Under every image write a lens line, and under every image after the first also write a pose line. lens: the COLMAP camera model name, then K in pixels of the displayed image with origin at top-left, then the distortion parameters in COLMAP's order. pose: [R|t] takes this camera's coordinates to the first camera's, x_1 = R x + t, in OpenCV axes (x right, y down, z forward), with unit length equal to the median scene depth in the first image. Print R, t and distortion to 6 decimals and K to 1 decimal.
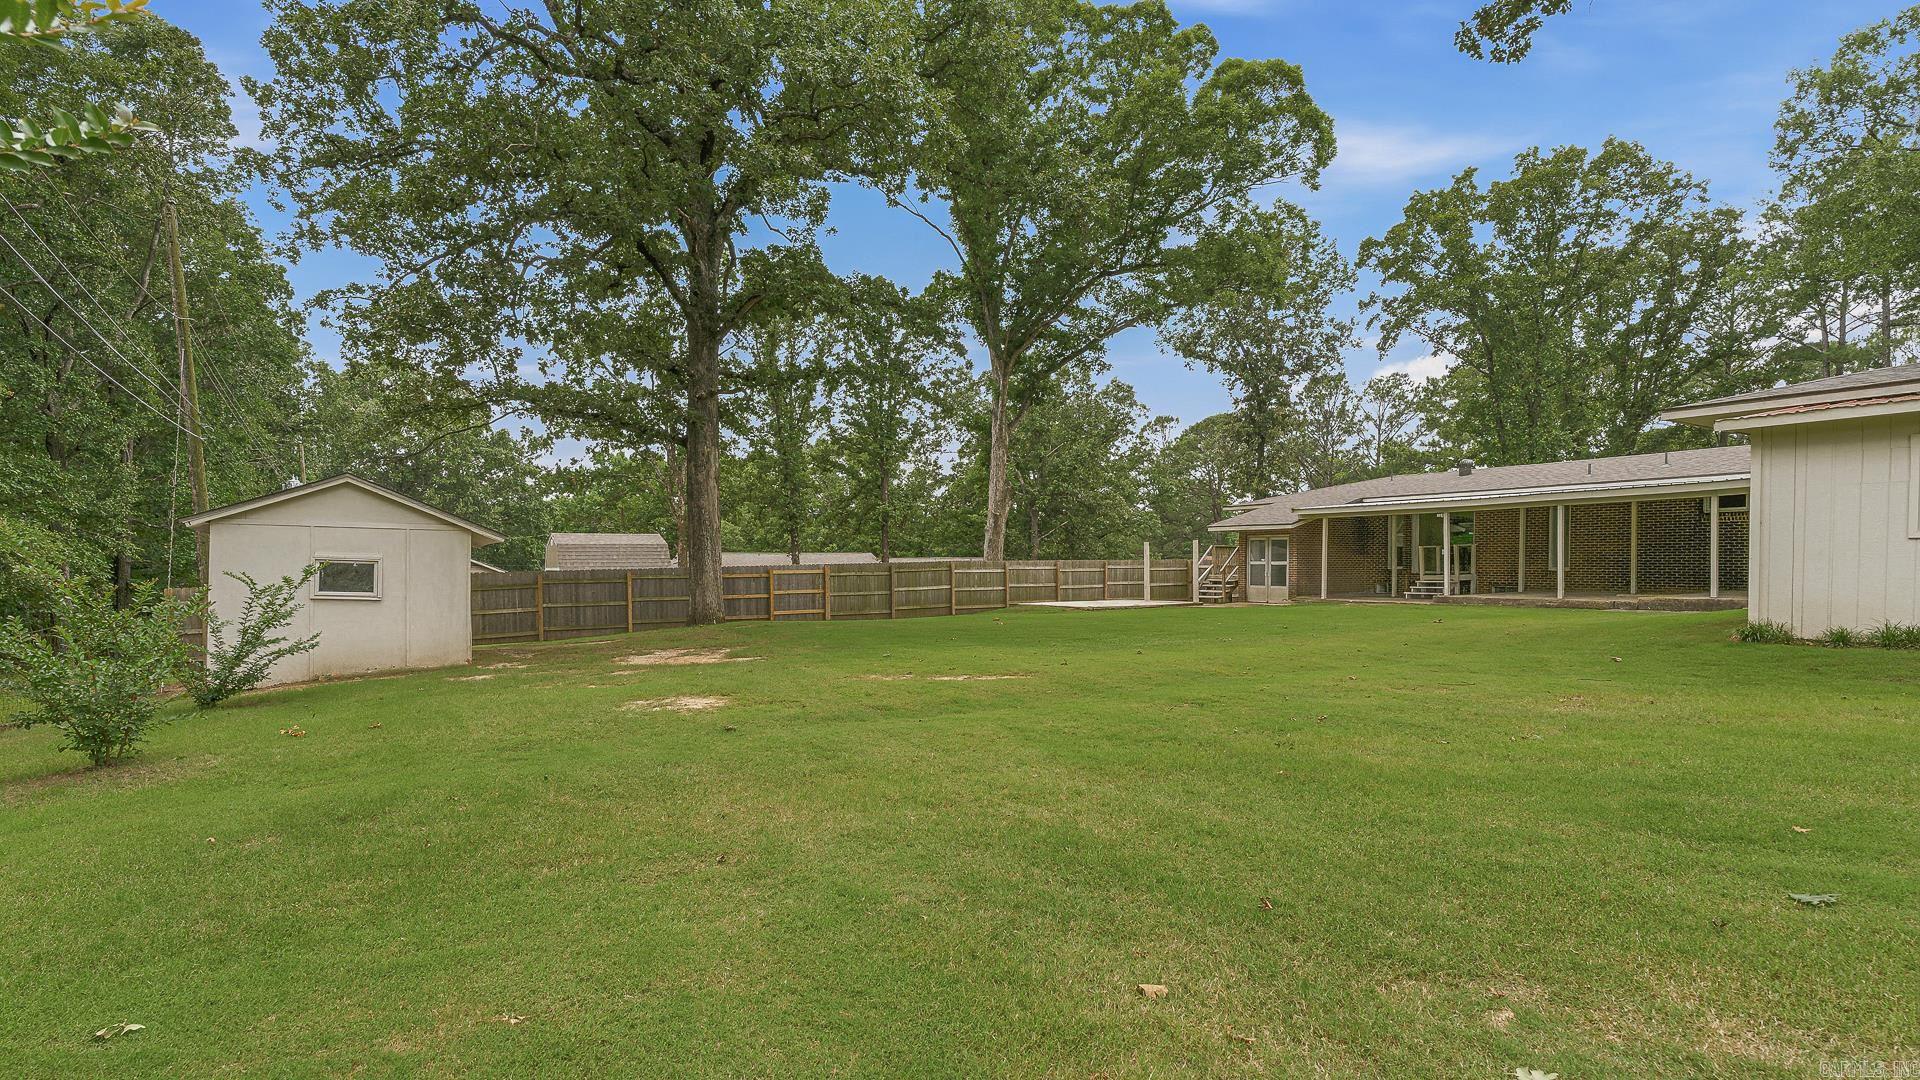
lens RADIAL K [[945.6, 0, 961.9], [0, 945.6, 563.3], [0, 0, 1]] dist [0.000369, 0.000058]
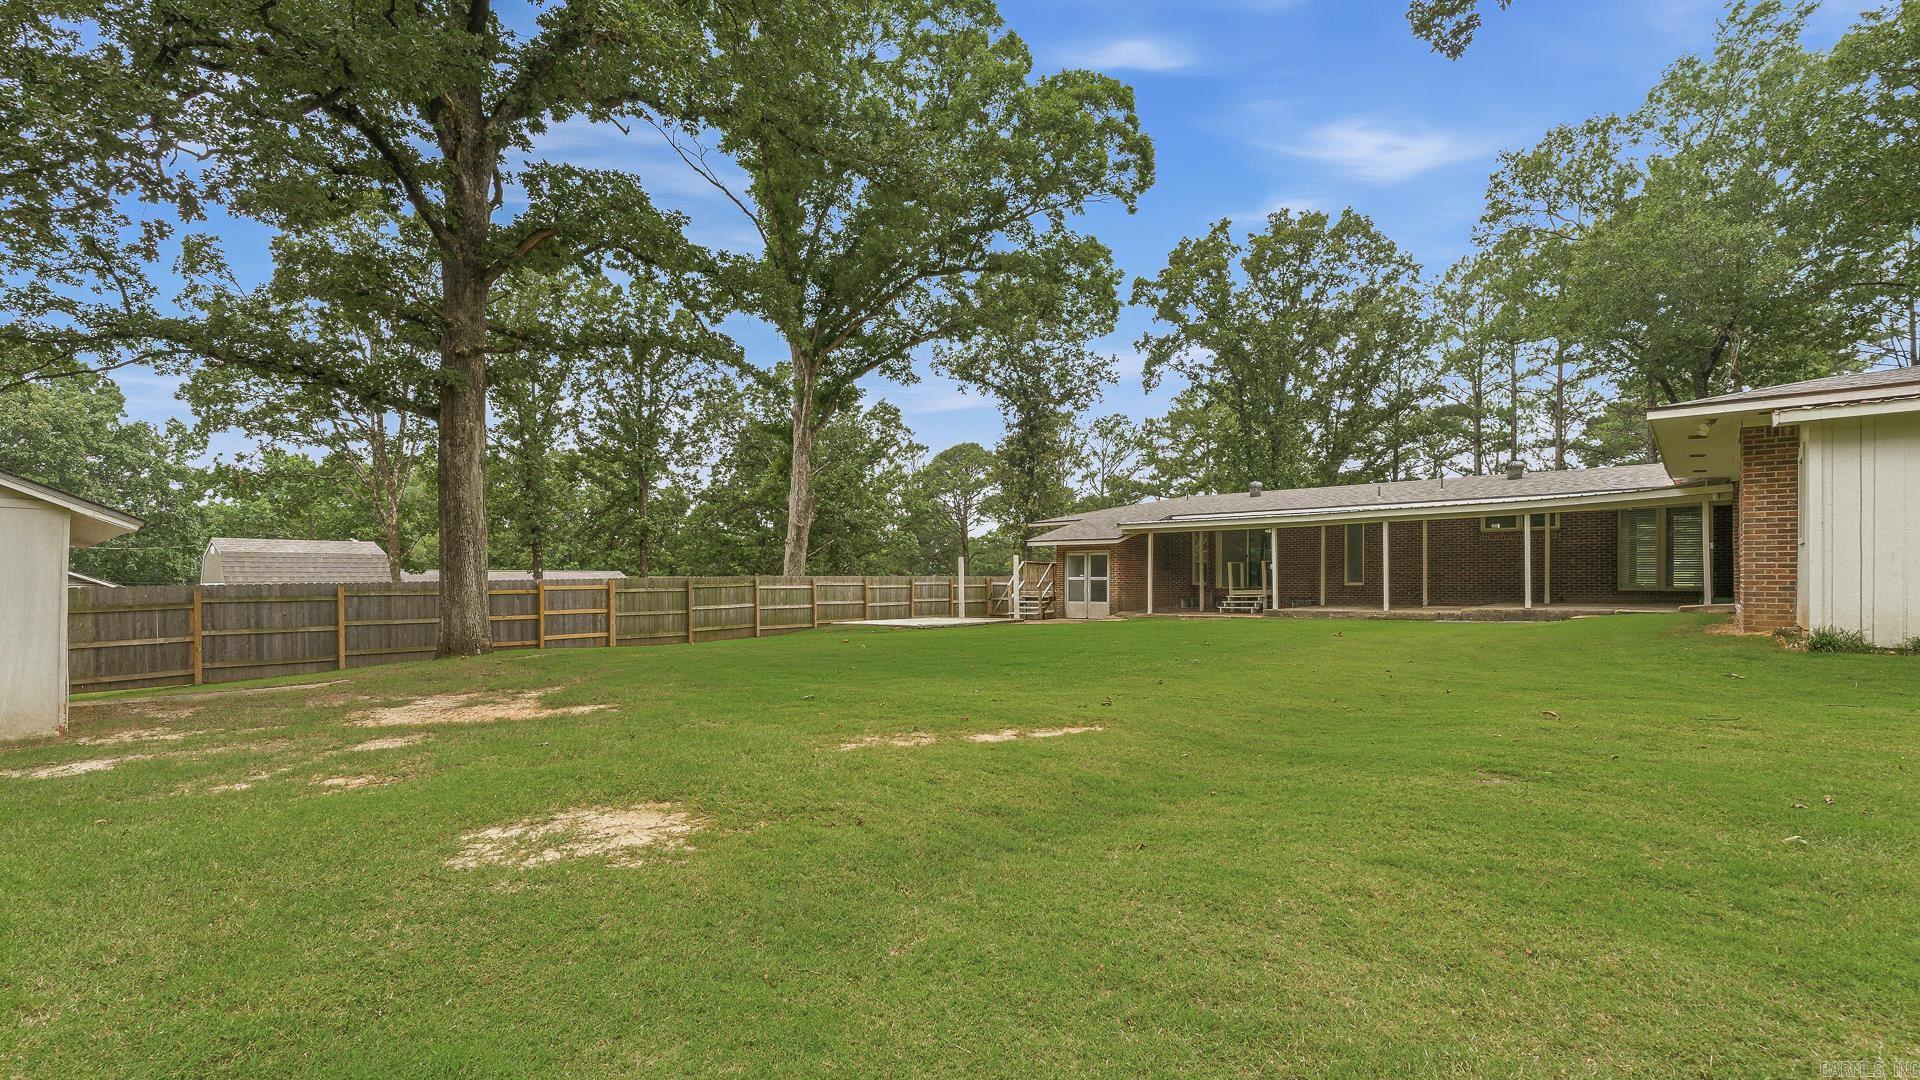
lens RADIAL K [[871.1, 0, 961.1], [0, 871.1, 572.6], [0, 0, 1]] dist [-0.001348, 0.000552]
pose [[0.952240, 0.004757, 0.305314, -0.074938], [-0.000285, 0.999892, -0.014689, 0.006259], [-0.305351, 0.013901, 0.952138, 0.151769]]
